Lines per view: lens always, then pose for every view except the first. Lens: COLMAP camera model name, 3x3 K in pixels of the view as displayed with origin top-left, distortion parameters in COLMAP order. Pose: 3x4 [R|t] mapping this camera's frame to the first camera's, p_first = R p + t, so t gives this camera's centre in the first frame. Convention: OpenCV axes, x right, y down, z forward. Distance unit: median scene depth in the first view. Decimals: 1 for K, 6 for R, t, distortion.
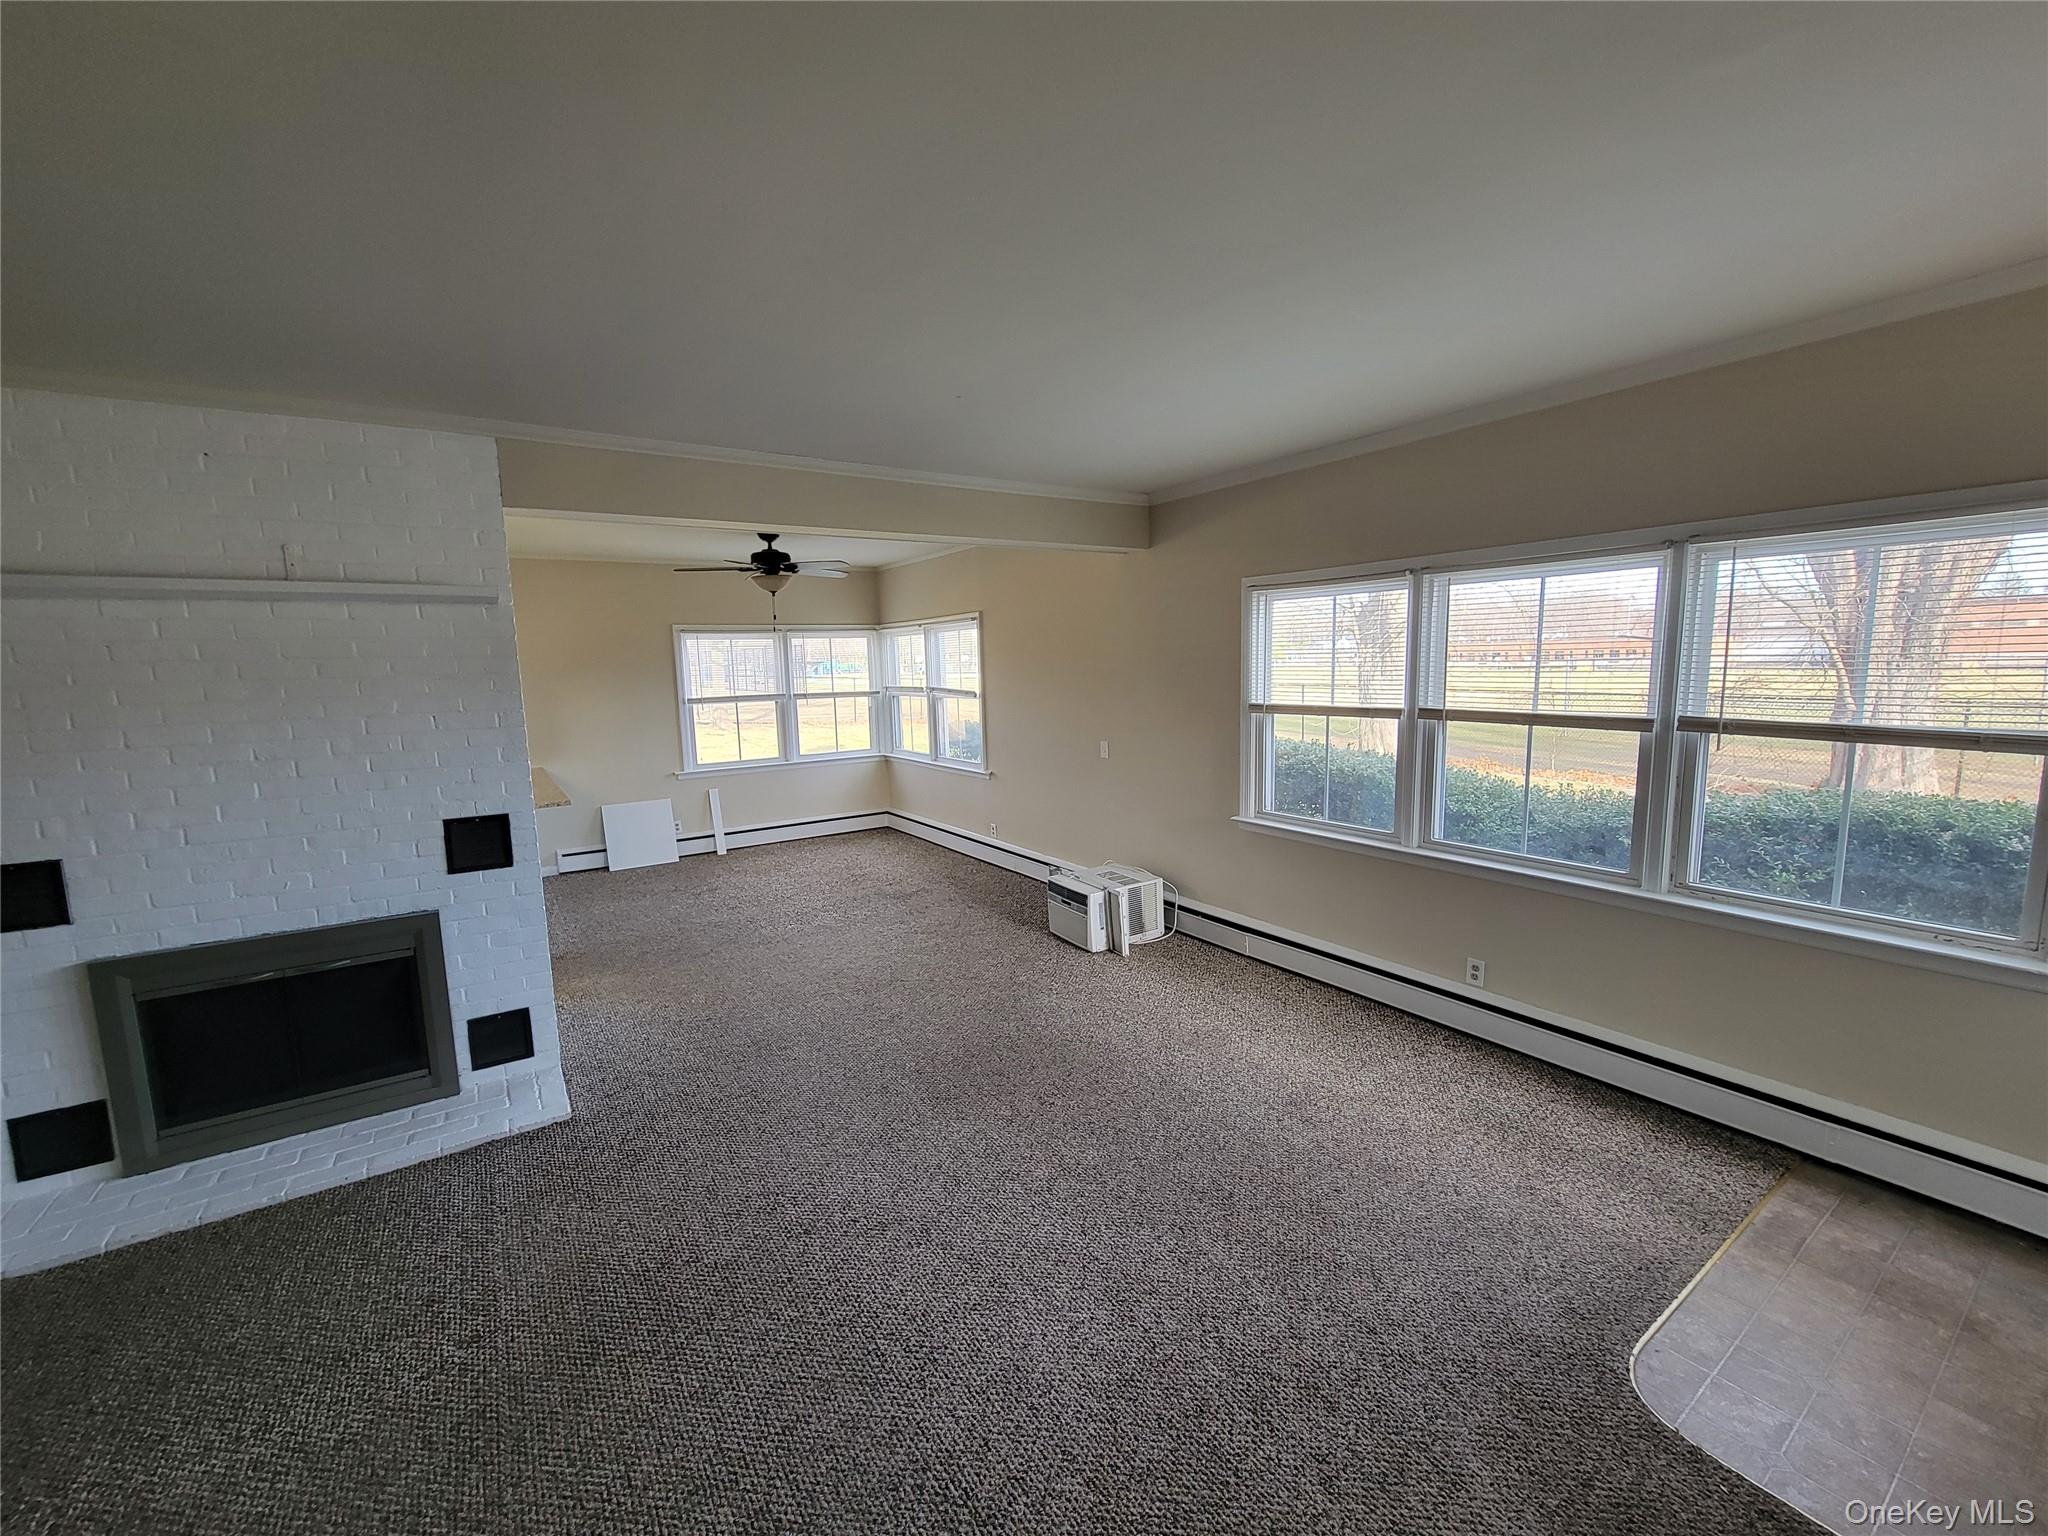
lens RADIAL K [[834.0, 0, 1027.9], [0, 834.0, 771.8], [0, 0, 1]] dist [-0.000459, -0.000129]
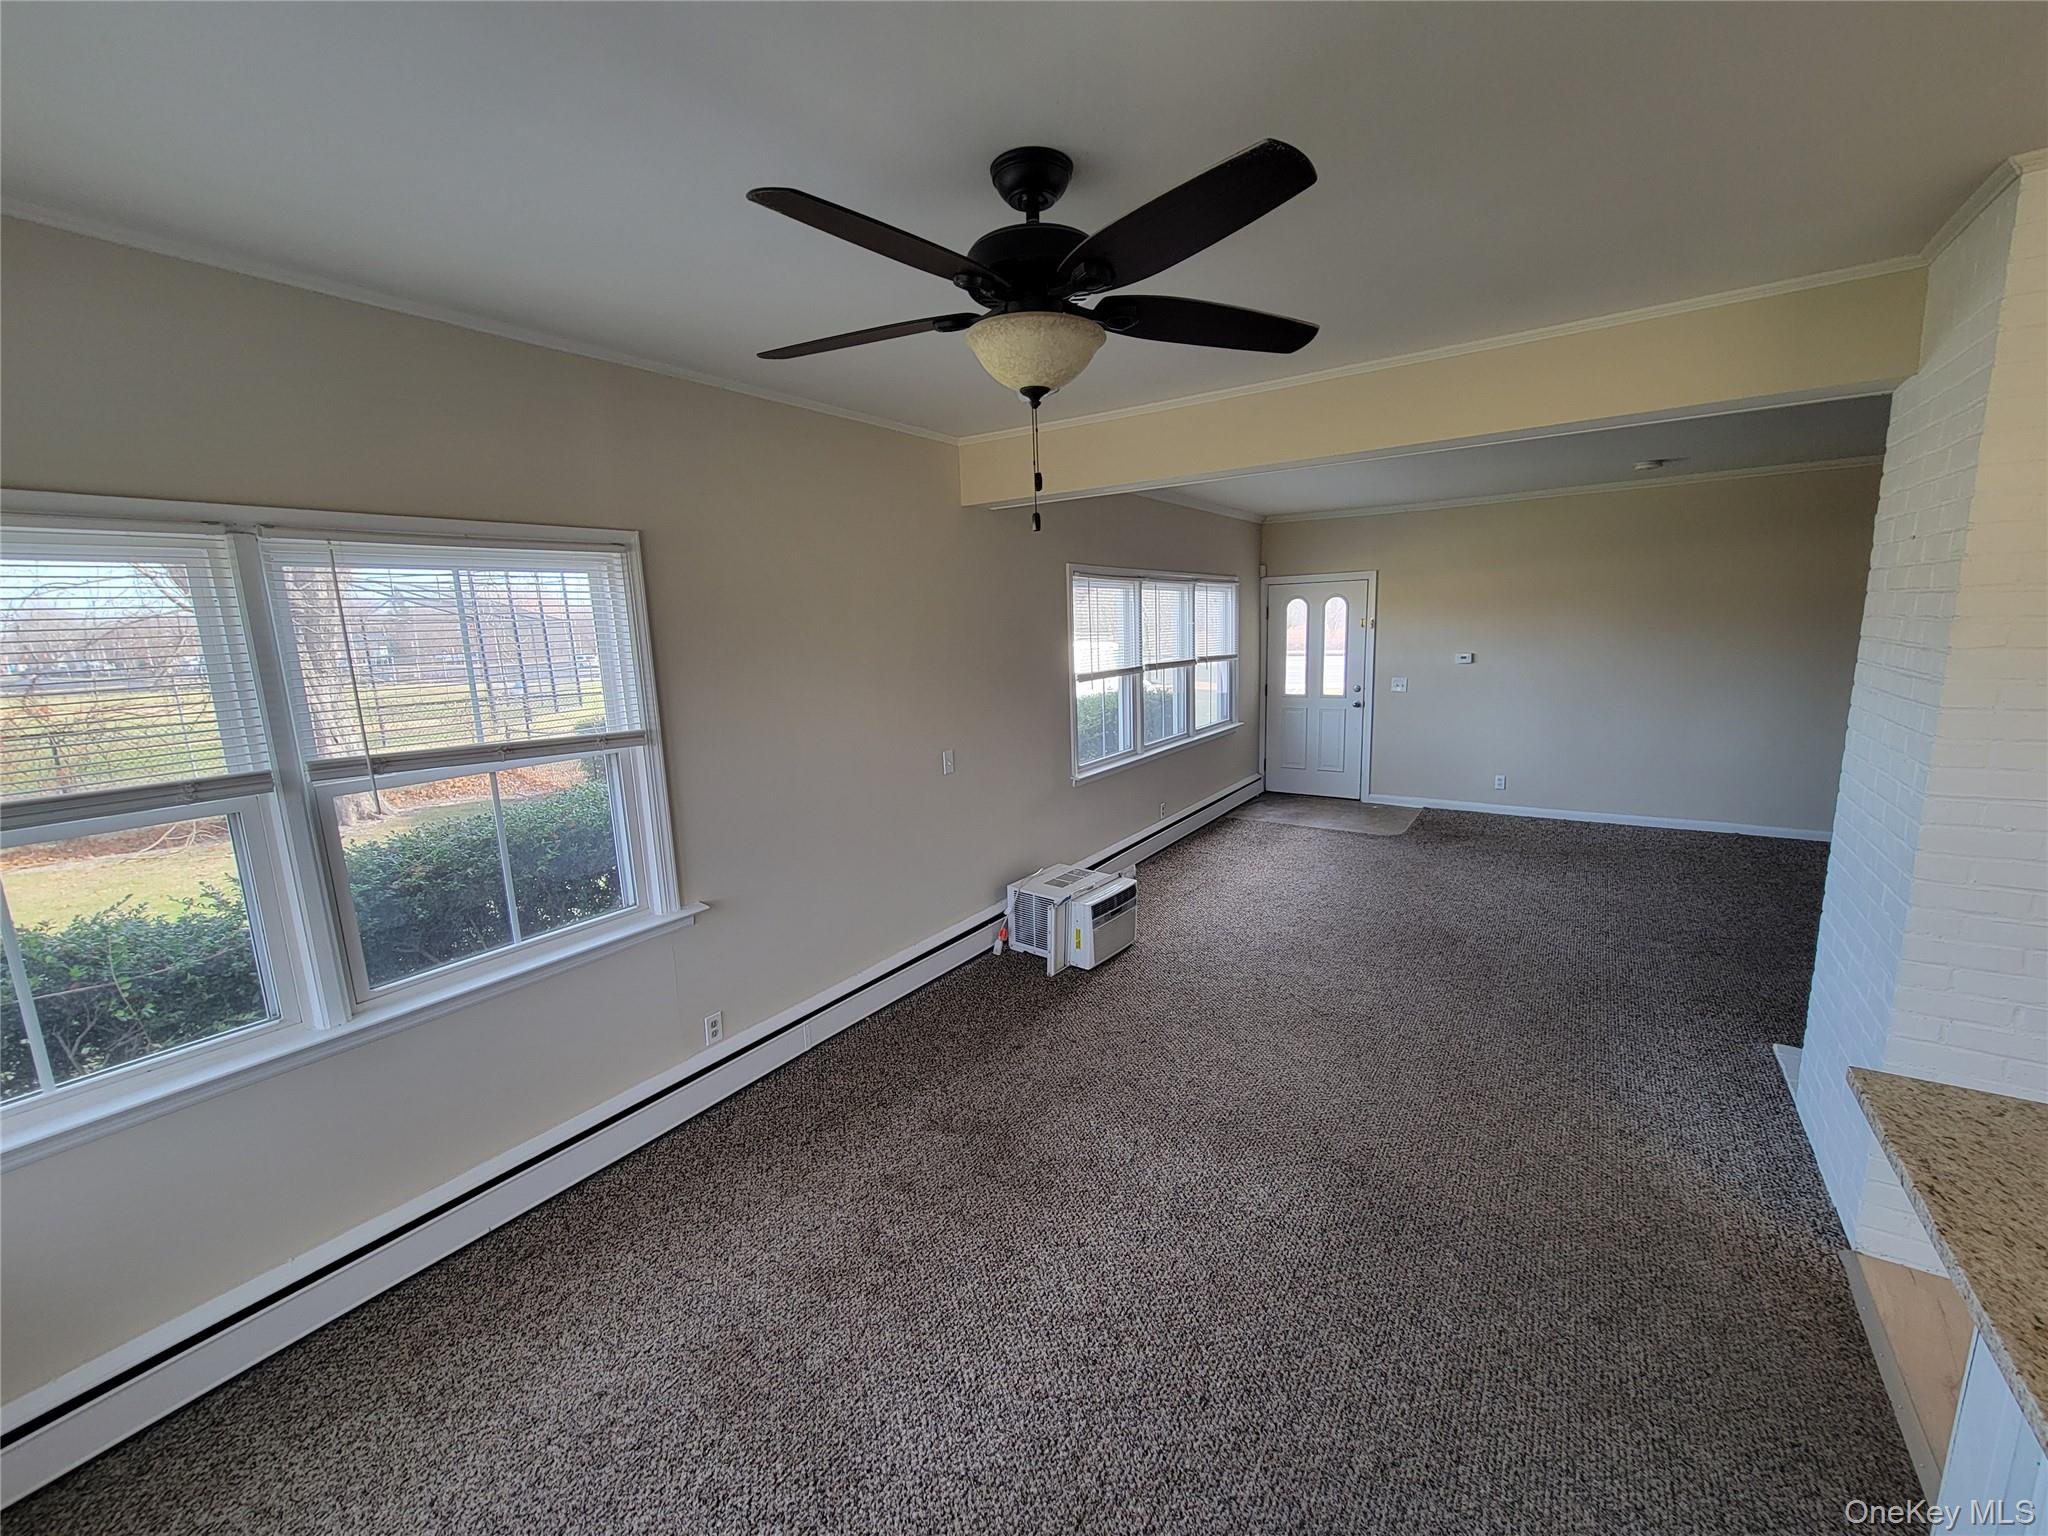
lens RADIAL K [[834.0, 0, 1027.9], [0, 834.0, 771.8], [0, 0, 1]] dist [-0.000459, -0.000129]
pose [[-0.378336, -0.108100, 0.919335, -1.004331], [0.180720, 0.965421, 0.187891, -0.233980], [-0.907856, 0.237228, -0.345717, 1.927730]]
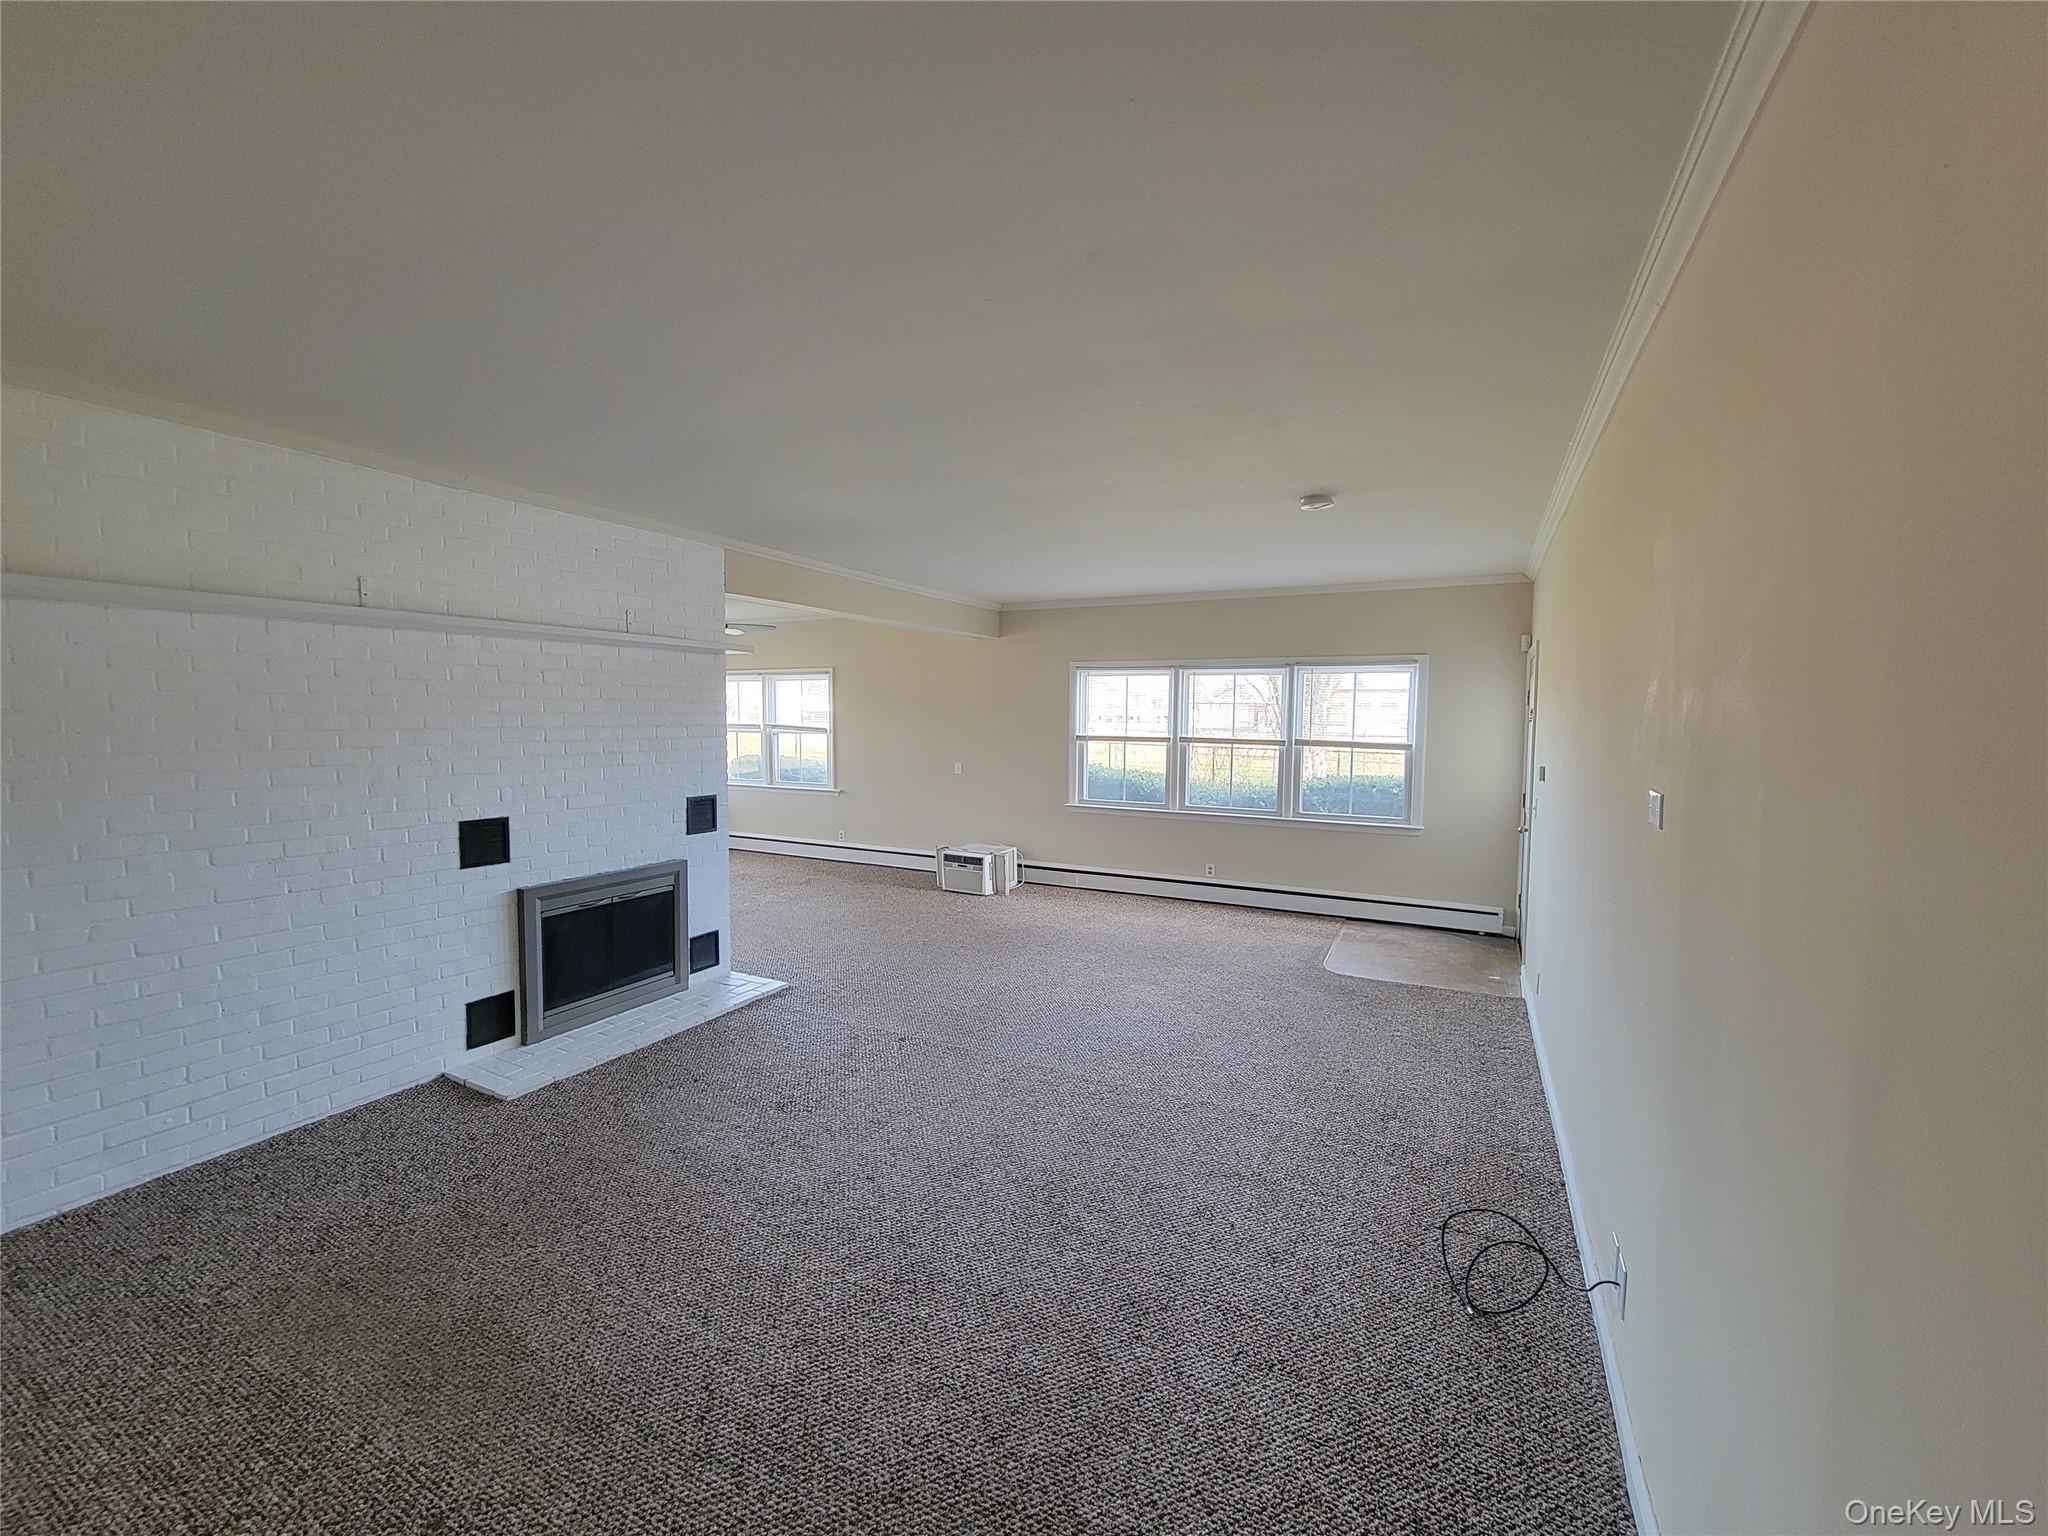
lens RADIAL K [[834.0, 0, 1027.9], [0, 834.0, 771.8], [0, 0, 1]] dist [-0.000459, -0.000129]
pose [[0.871980, -0.001985, 0.489538, -0.839641], [0.034452, 0.997761, -0.057322, 0.110090], [-0.488328, 0.066849, 0.870096, -0.544358]]
